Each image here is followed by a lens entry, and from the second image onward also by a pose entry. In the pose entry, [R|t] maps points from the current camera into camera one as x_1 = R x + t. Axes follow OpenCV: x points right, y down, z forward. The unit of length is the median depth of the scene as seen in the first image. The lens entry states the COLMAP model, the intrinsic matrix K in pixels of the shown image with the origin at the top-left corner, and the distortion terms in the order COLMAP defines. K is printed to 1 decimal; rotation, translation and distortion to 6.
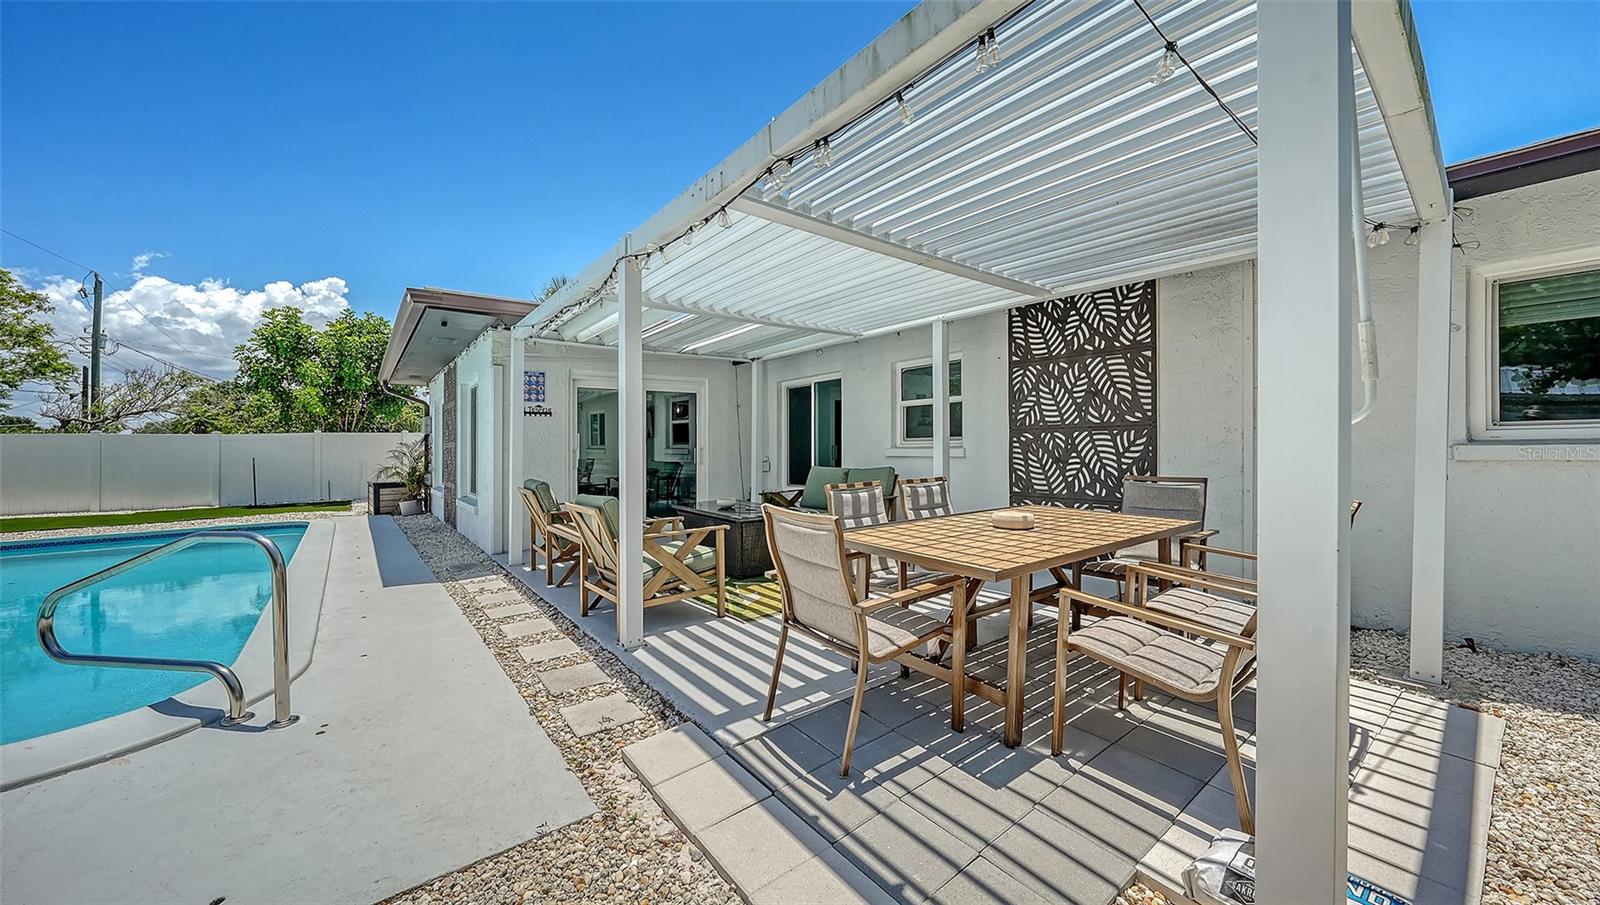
lens RADIAL K [[557.4, 0, 794.1], [0, 557.4, 445.7], [0, 0, 1]] dist [-0.011807, 0.000288]
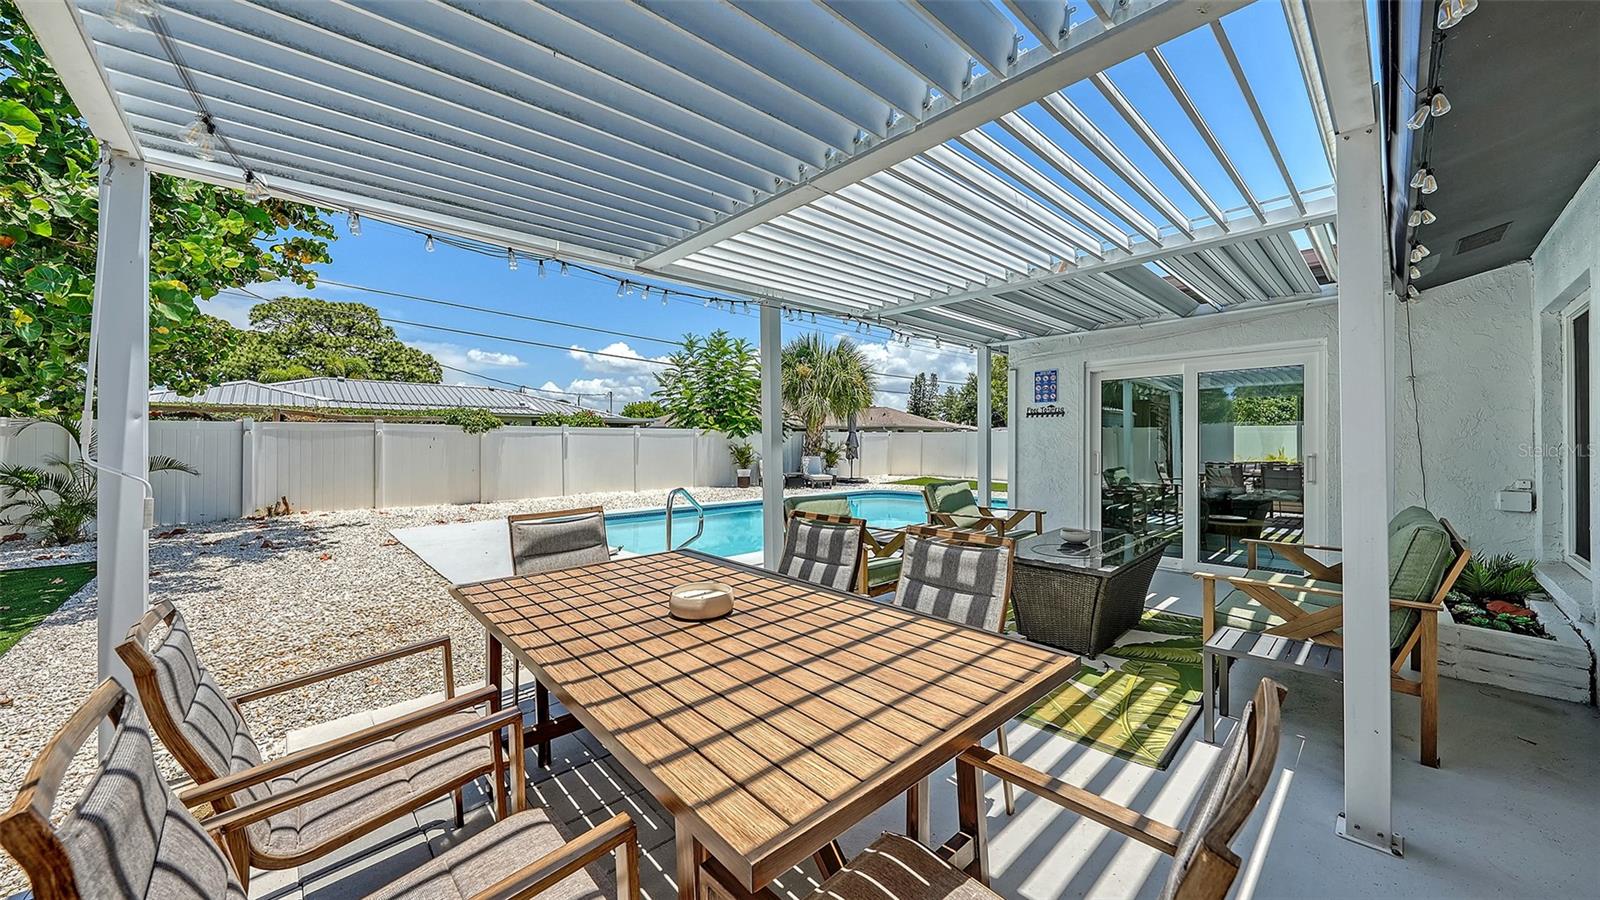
lens RADIAL K [[557.3, 0, 793.9], [0, 557.3, 437.3], [0, 0, 1]] dist [-0.000140, -0.000004]
pose [[0.077190, 0.005398, -0.997002, 0.595932], [-0.000886, 0.999985, 0.005346, -0.028430], [0.997016, 0.000470, 0.077194, 0.623142]]
